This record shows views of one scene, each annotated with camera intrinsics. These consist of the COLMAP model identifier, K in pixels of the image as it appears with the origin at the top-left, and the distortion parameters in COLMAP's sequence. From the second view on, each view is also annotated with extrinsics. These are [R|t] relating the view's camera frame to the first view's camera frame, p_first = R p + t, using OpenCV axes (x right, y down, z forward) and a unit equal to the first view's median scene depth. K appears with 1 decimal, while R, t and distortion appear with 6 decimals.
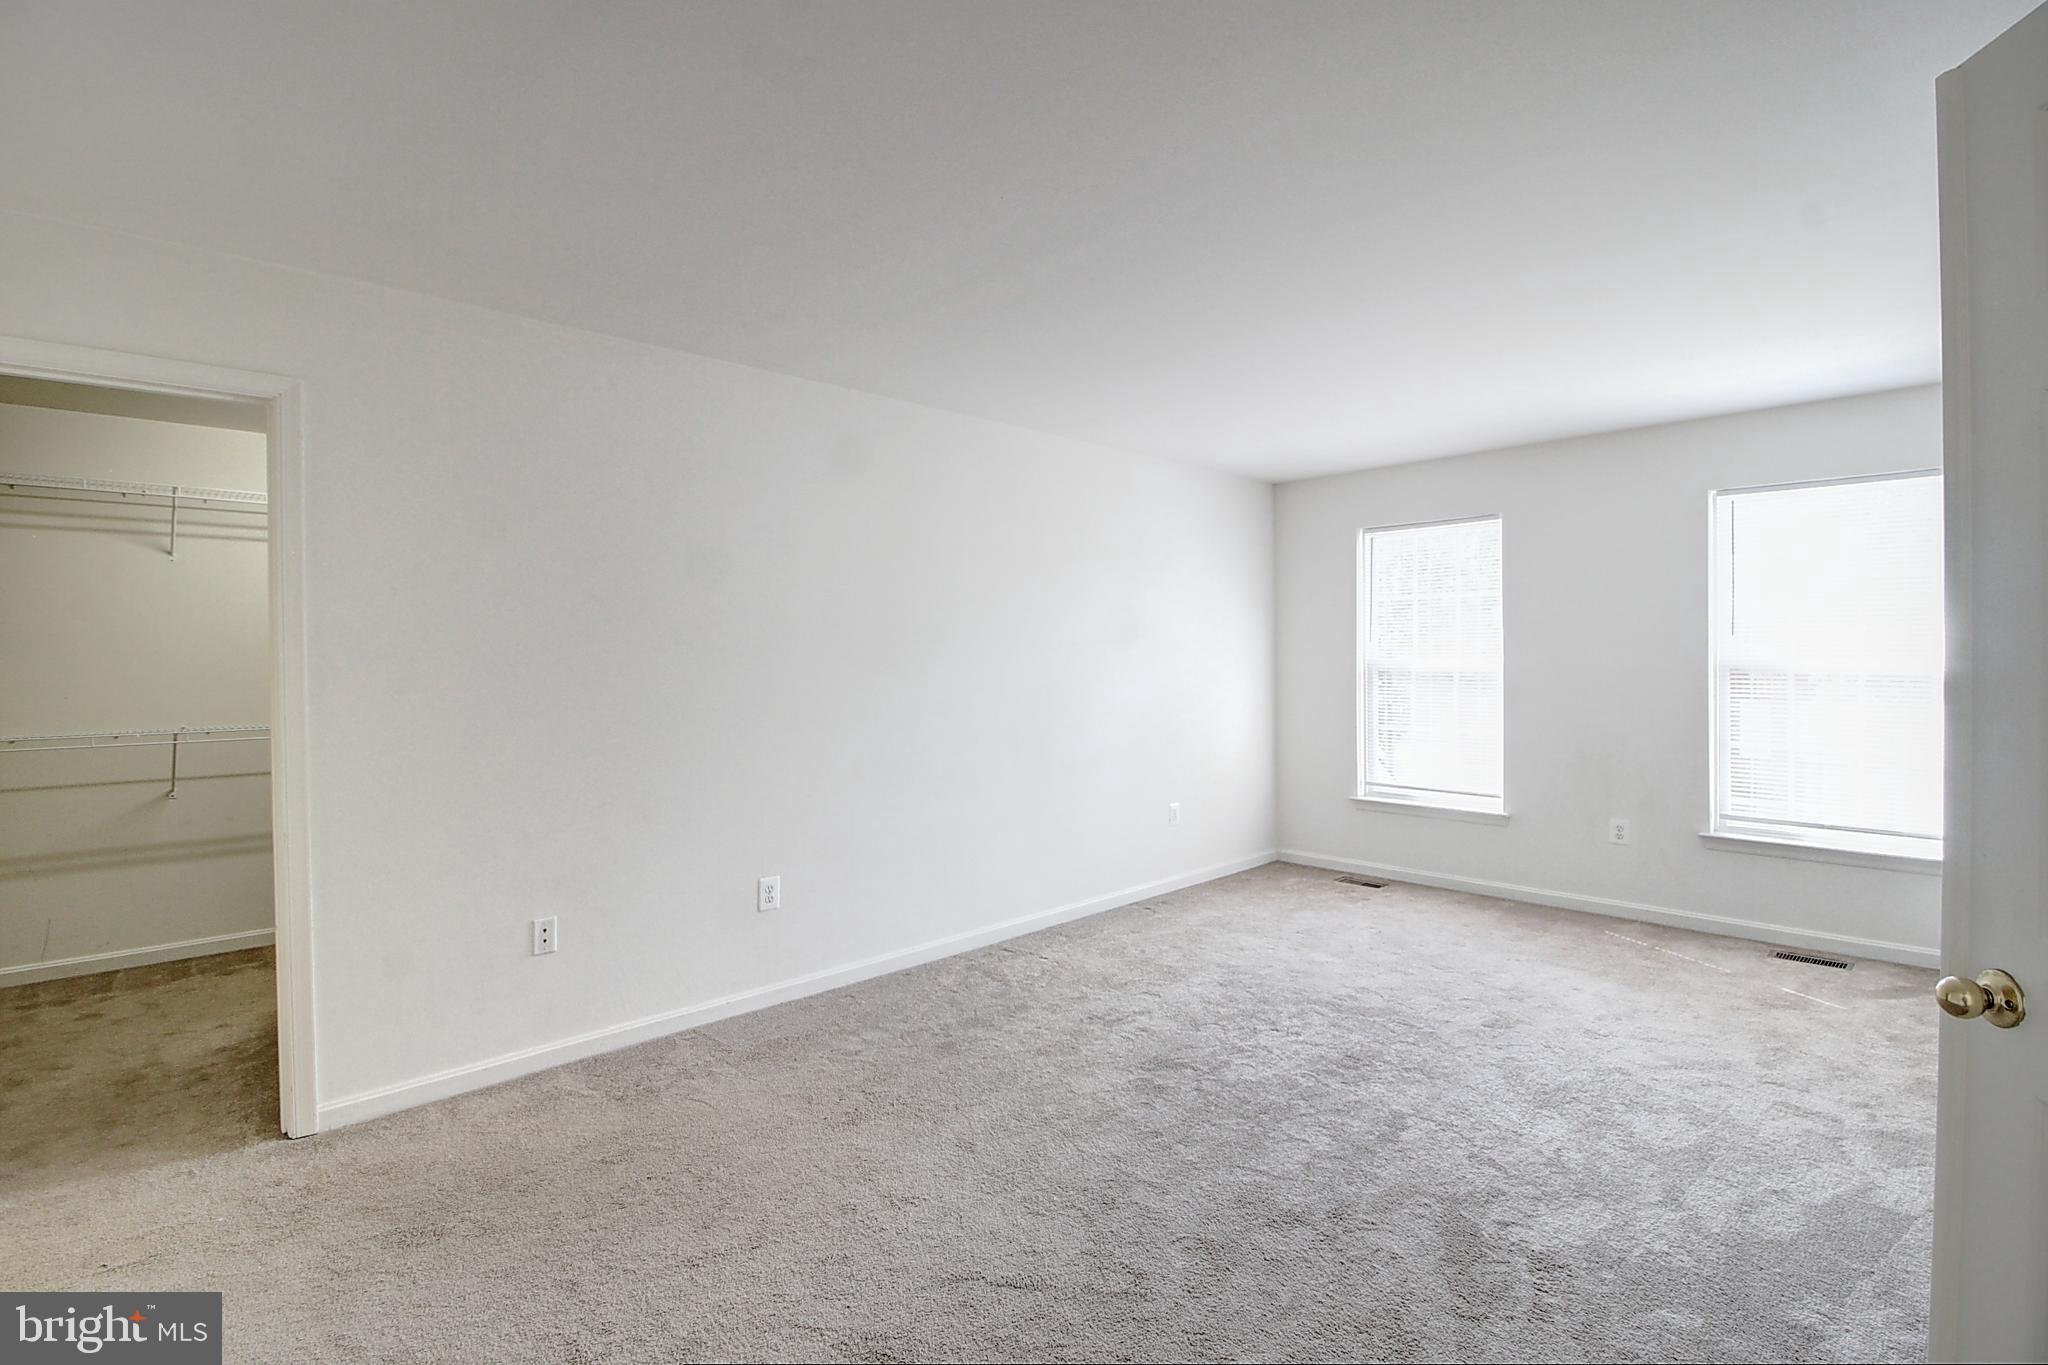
lens RADIAL K [[944.9, 0, 1032.6], [0, 944.9, 663.7], [0, 0, 1]] dist [-0.002784, -0.012935]
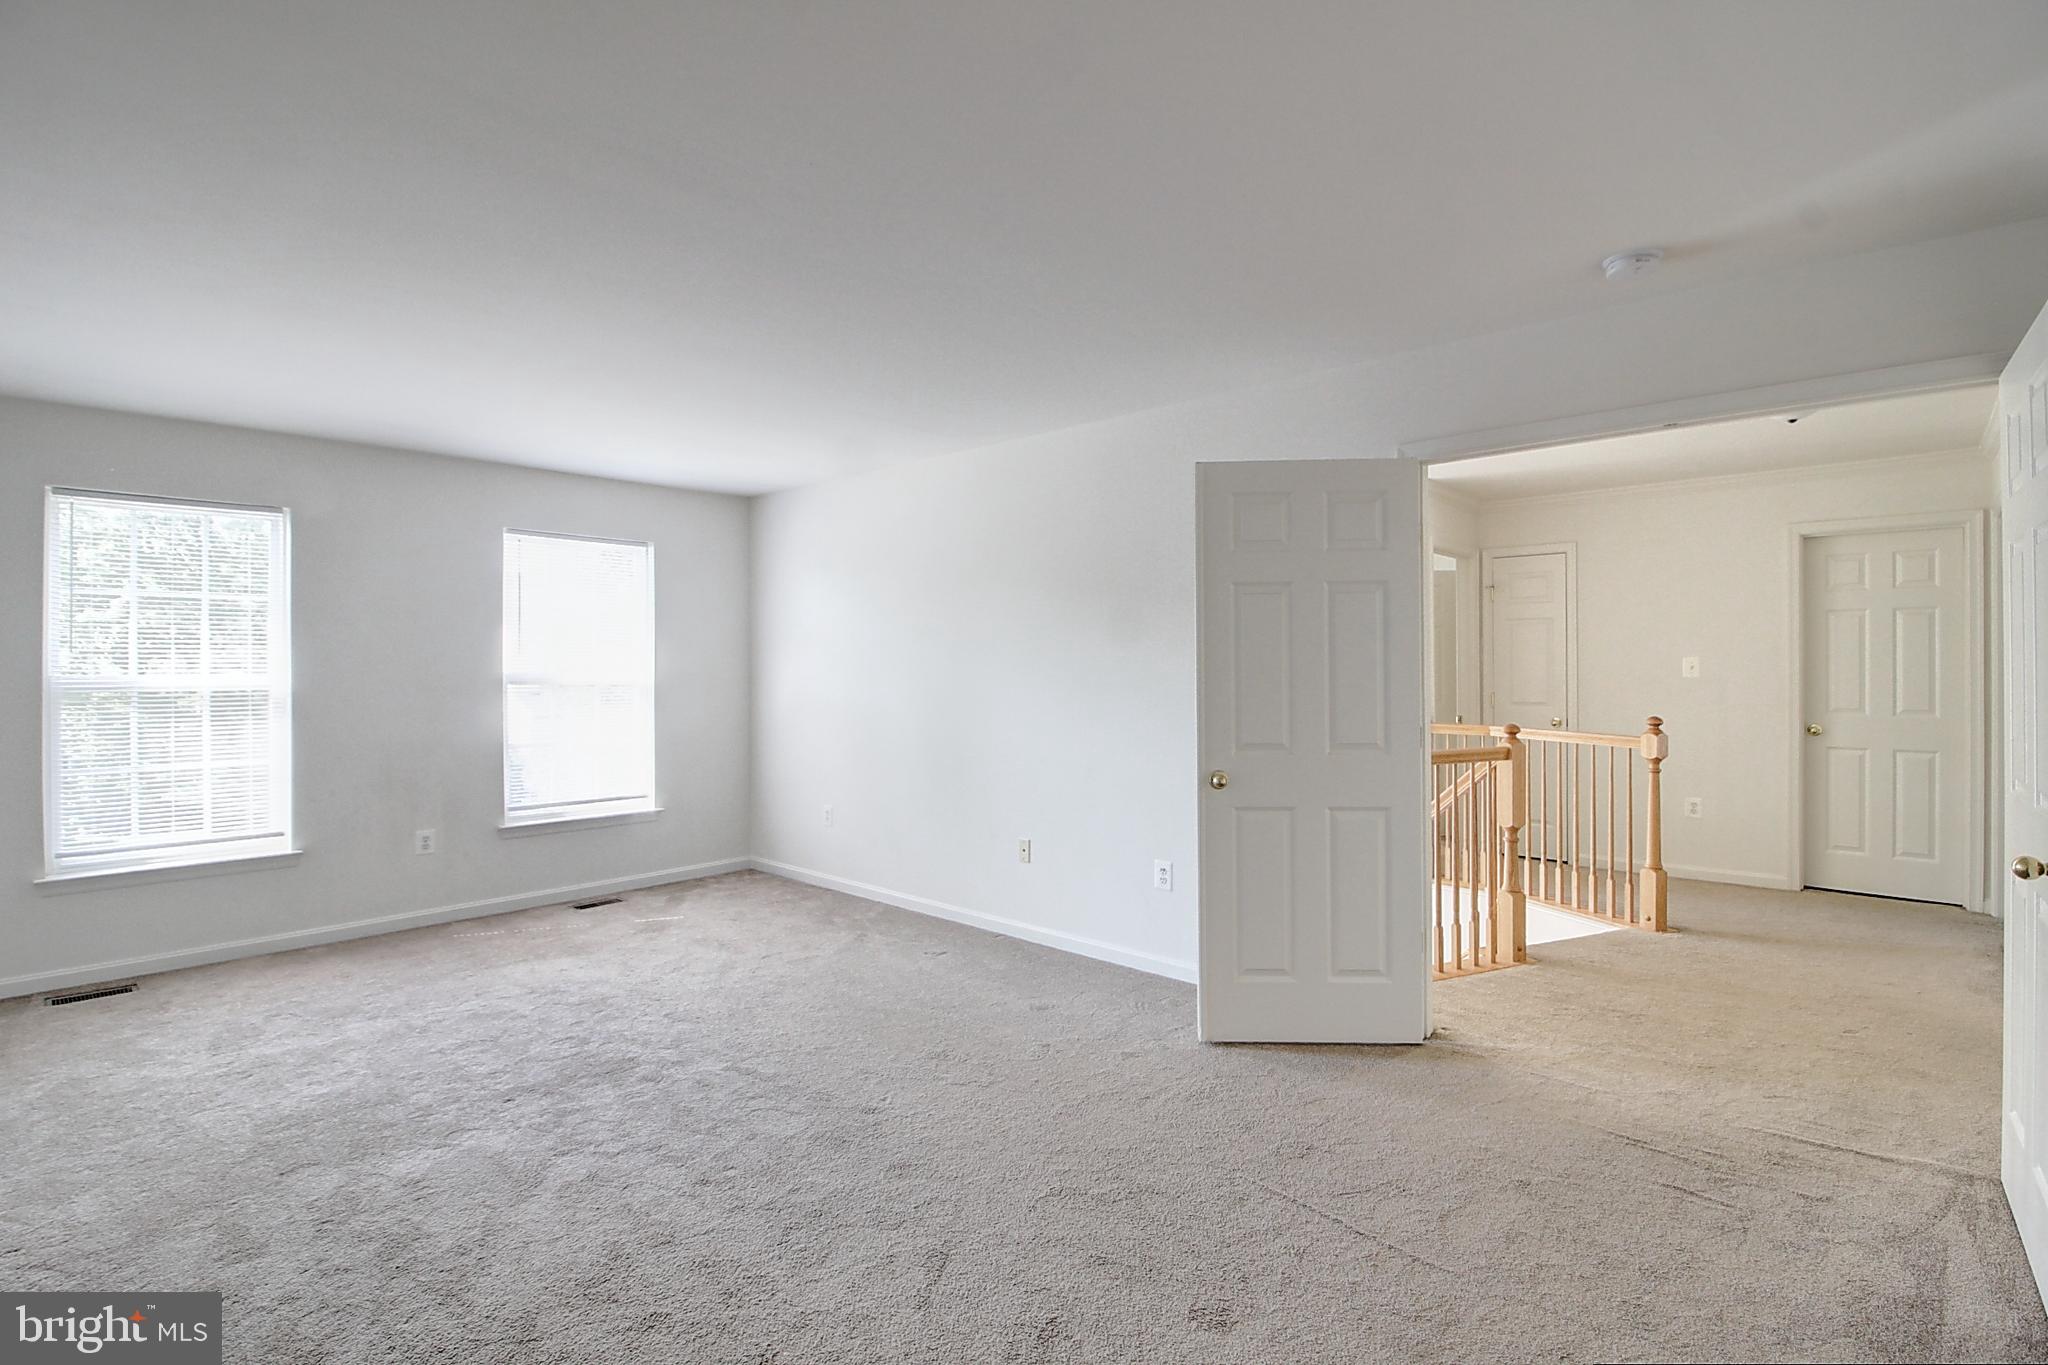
lens RADIAL K [[944.9, 0, 1032.6], [0, 944.9, 663.7], [0, 0, 1]] dist [-0.002784, -0.012935]
pose [[-0.056202, 0.007365, 0.998392, -0.499511], [0.007658, 0.999947, -0.006946, -0.006316], [-0.998390, 0.007256, -0.056256, 0.432978]]
